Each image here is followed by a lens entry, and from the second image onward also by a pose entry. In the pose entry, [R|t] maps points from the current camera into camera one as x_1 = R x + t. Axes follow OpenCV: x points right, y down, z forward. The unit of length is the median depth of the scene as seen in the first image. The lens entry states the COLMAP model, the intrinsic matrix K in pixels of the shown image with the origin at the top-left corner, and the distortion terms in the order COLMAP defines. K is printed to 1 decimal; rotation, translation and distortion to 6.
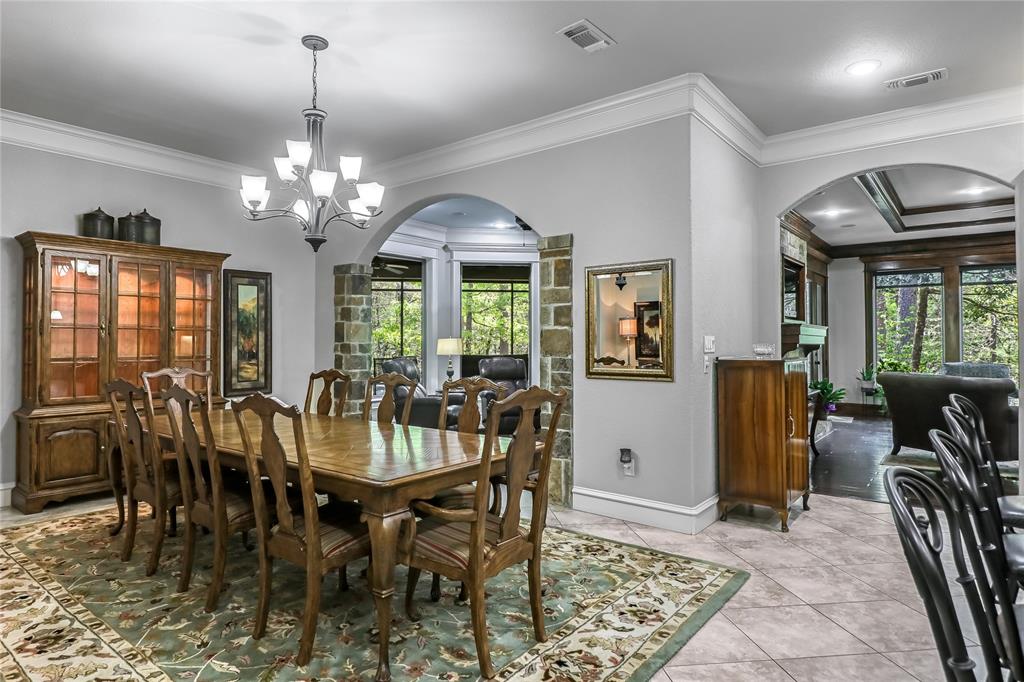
lens RADIAL K [[586.9, 0, 498.6], [0, 586.9, 332.8], [0, 0, 1]] dist [-0.000276, -0.004467]
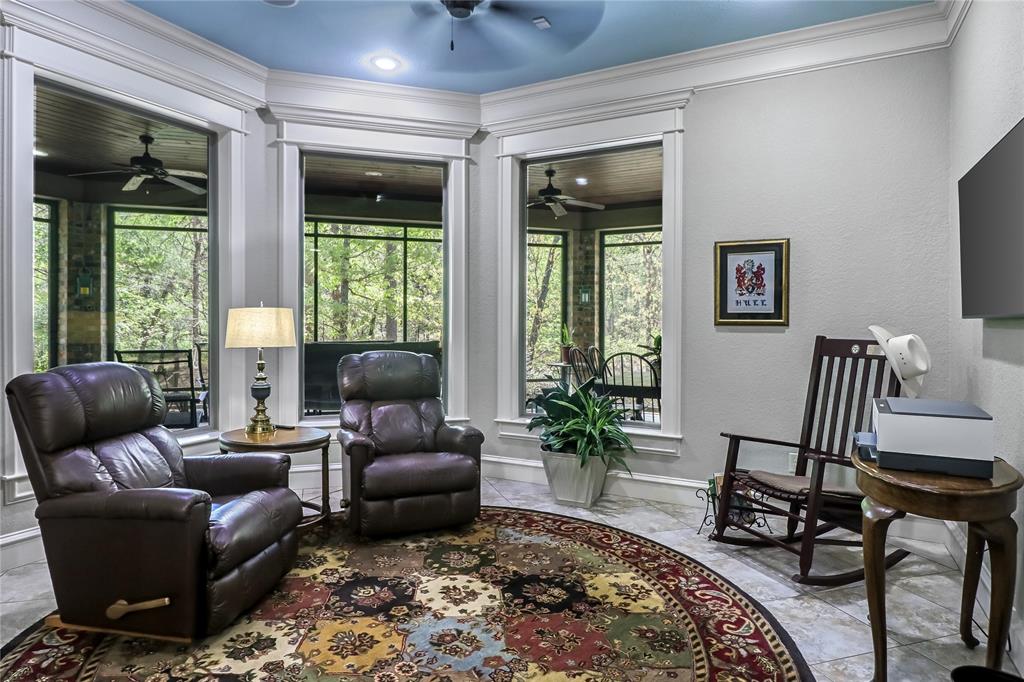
lens RADIAL K [[586.9, 0, 498.6], [0, 586.9, 332.8], [0, 0, 1]] dist [-0.000276, -0.004467]
pose [[0.982074, 0.001591, 0.188489, 0.003600], [-0.008295, 0.999360, 0.034783, 0.009846], [-0.188313, -0.035723, 0.981459, 0.491277]]
